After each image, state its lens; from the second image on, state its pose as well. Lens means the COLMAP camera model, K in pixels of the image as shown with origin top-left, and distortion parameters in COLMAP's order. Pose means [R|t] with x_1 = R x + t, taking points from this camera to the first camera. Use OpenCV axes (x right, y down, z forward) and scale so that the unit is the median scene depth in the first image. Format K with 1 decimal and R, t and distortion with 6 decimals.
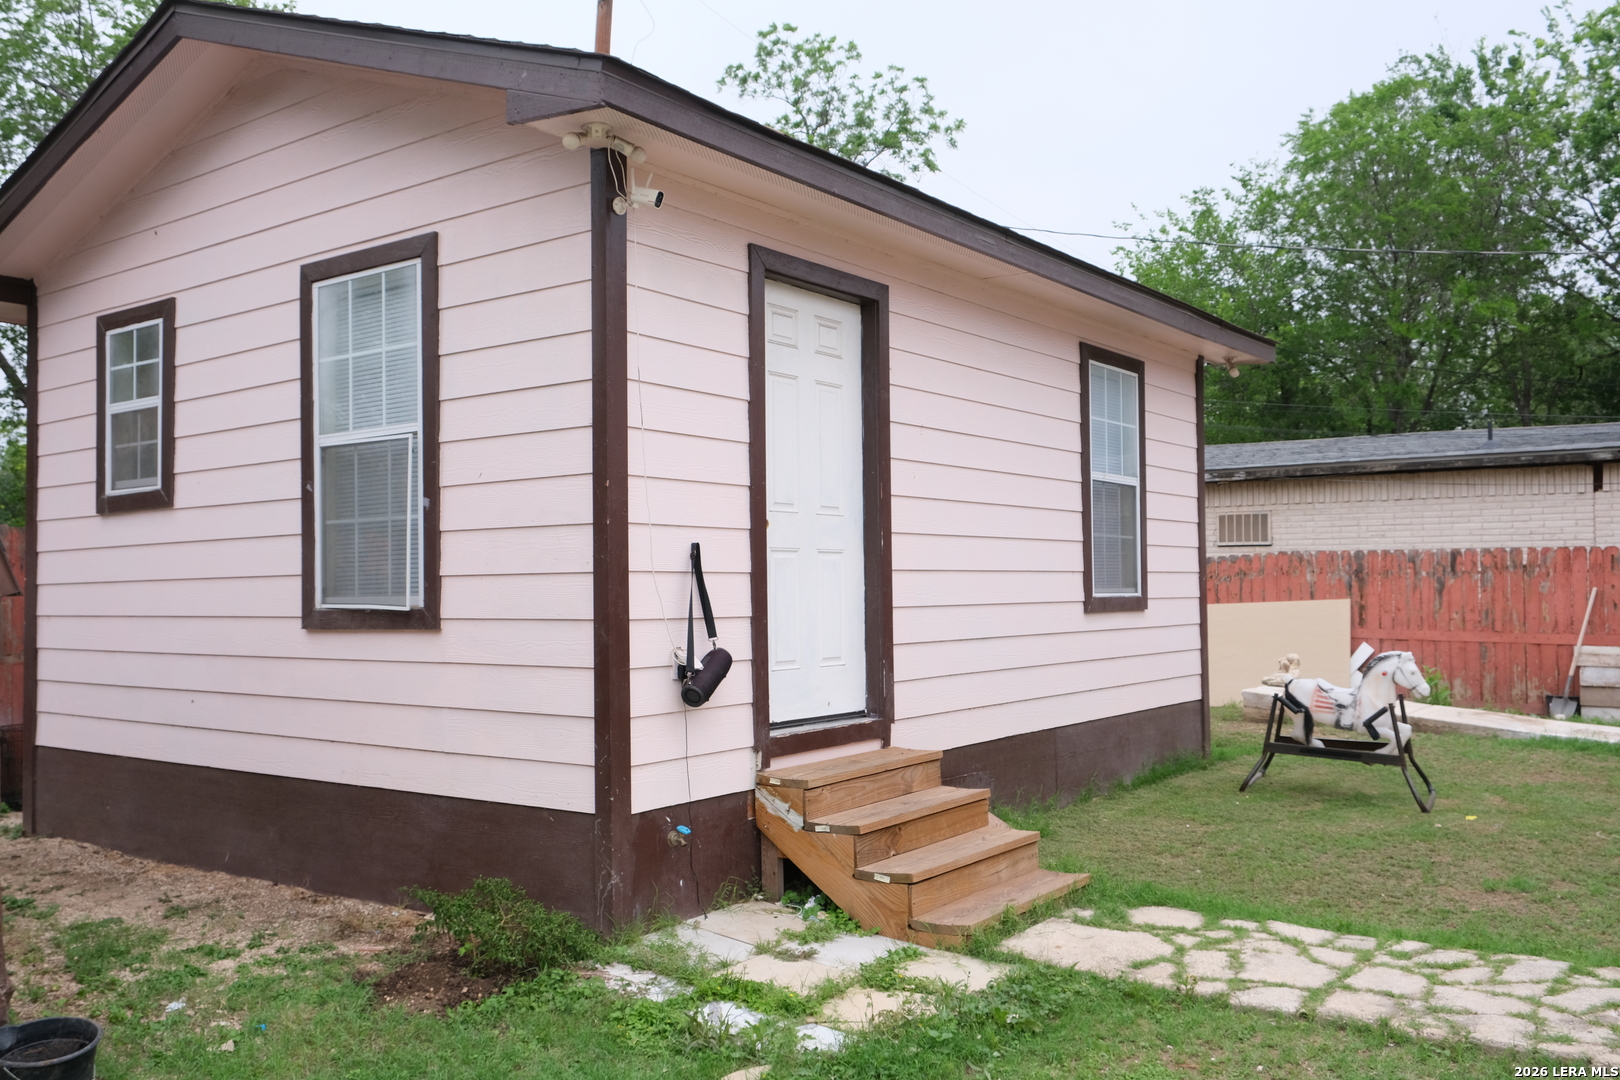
lens RADIAL K [[1347.0, 0, 785.0], [0, 1347.0, 547.3], [0, 0, 1]] dist [0.000751, 0.006622]
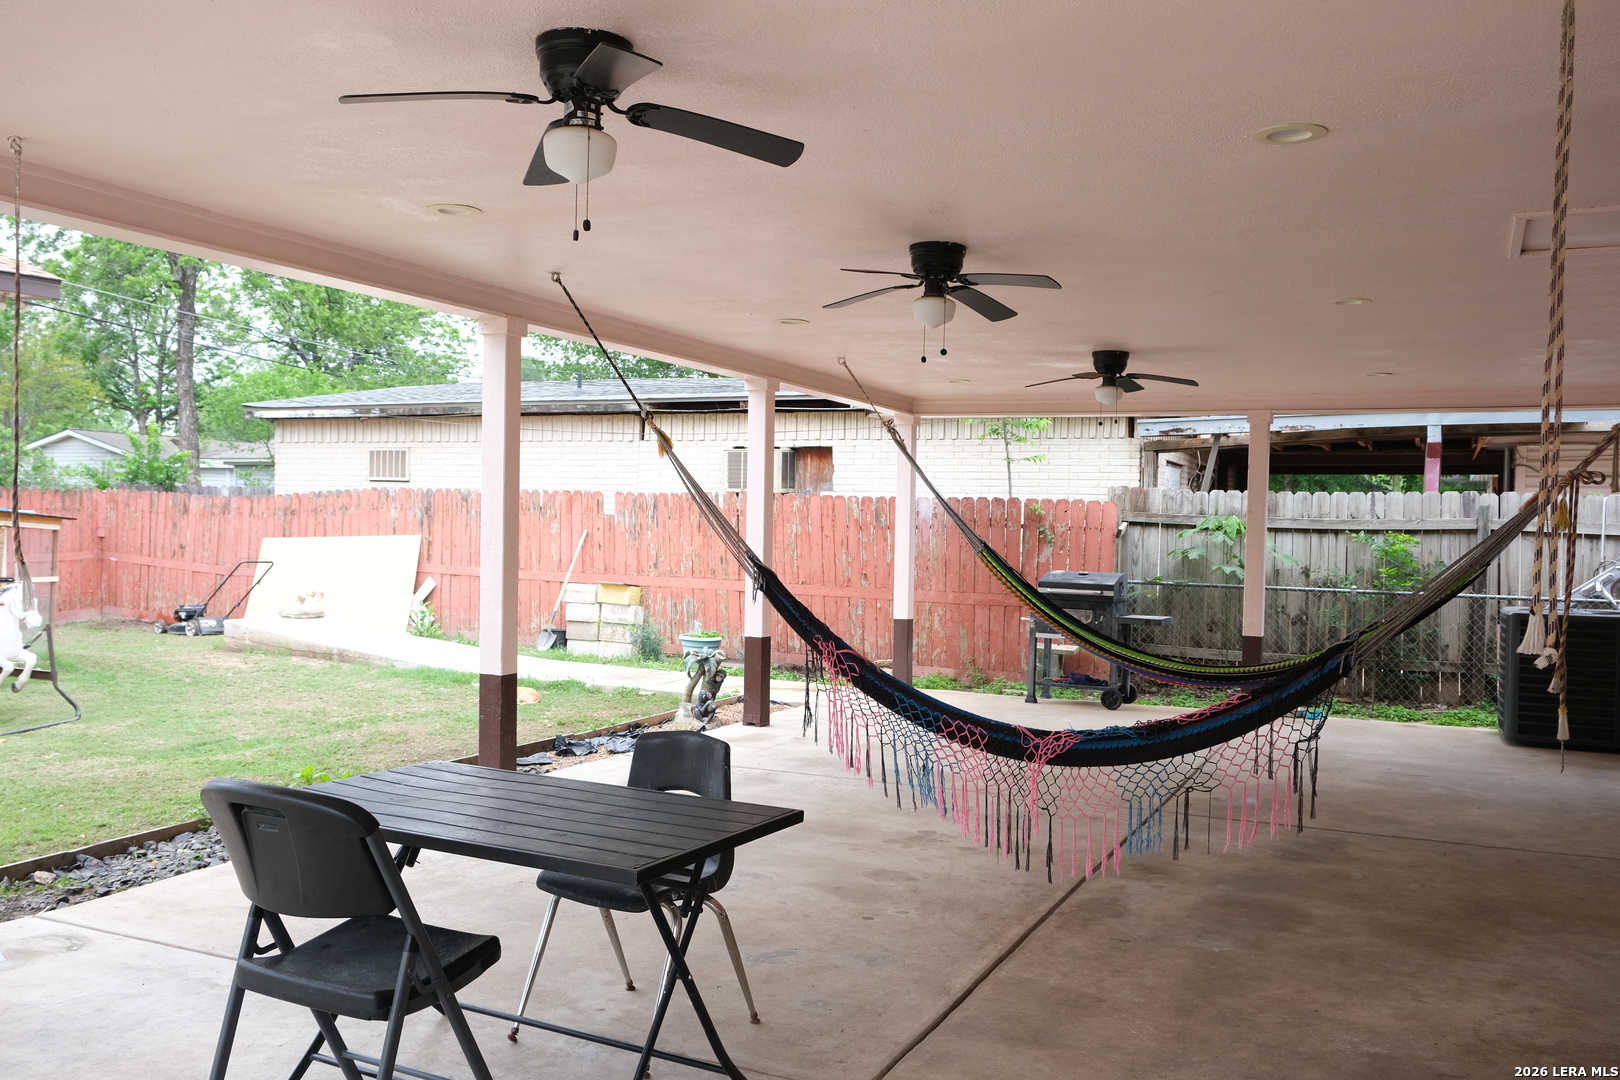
lens RADIAL K [[1351.4, 0, 810.0], [0, 1351.4, 540.0], [0, 0, 1]] dist [-0.051286, -0.000025]
pose [[0.979678, 0.024192, 0.199115, 0.560801], [-0.033733, 0.998432, 0.044663, -0.015930], [-0.197722, -0.050472, 0.978958, -0.088014]]
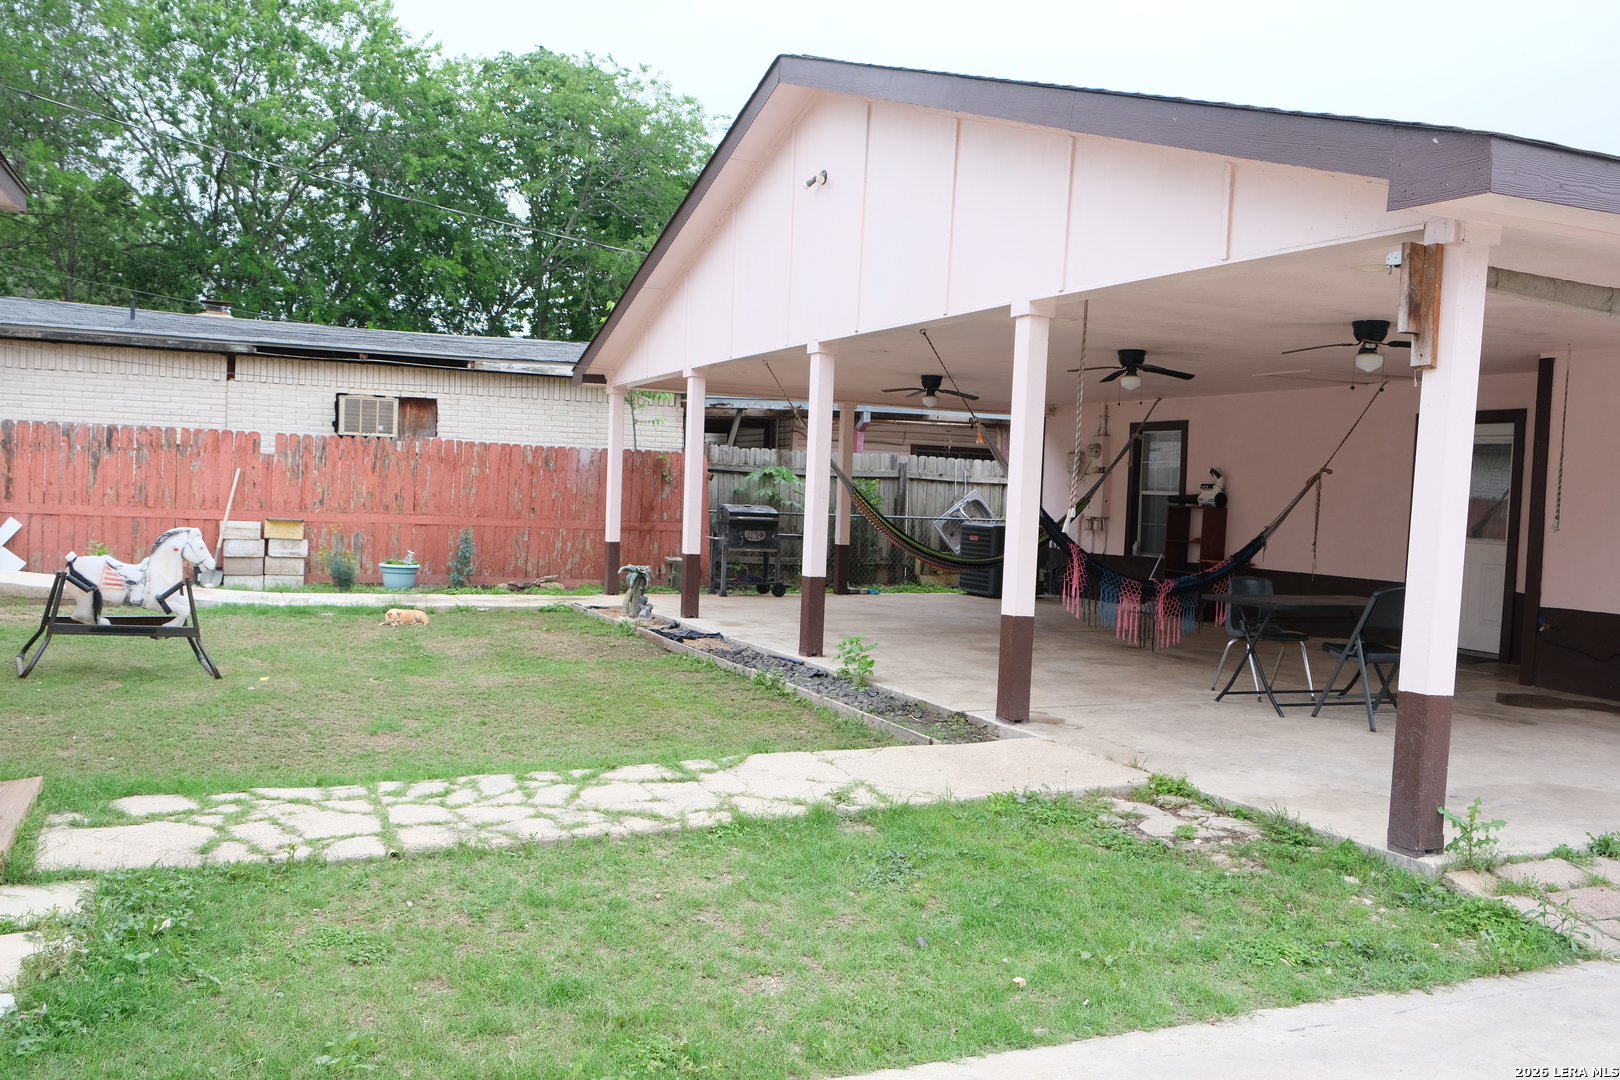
lens RADIAL K [[1347.0, 0, 785.0], [0, 1347.0, 547.3], [0, 0, 1]] dist [0.000751, 0.006622]
pose [[0.492907, -0.016796, 0.869920, -0.141320], [-0.065427, 0.996267, 0.056307, 0.002902], [-0.867619, -0.084671, 0.489968, 0.064023]]
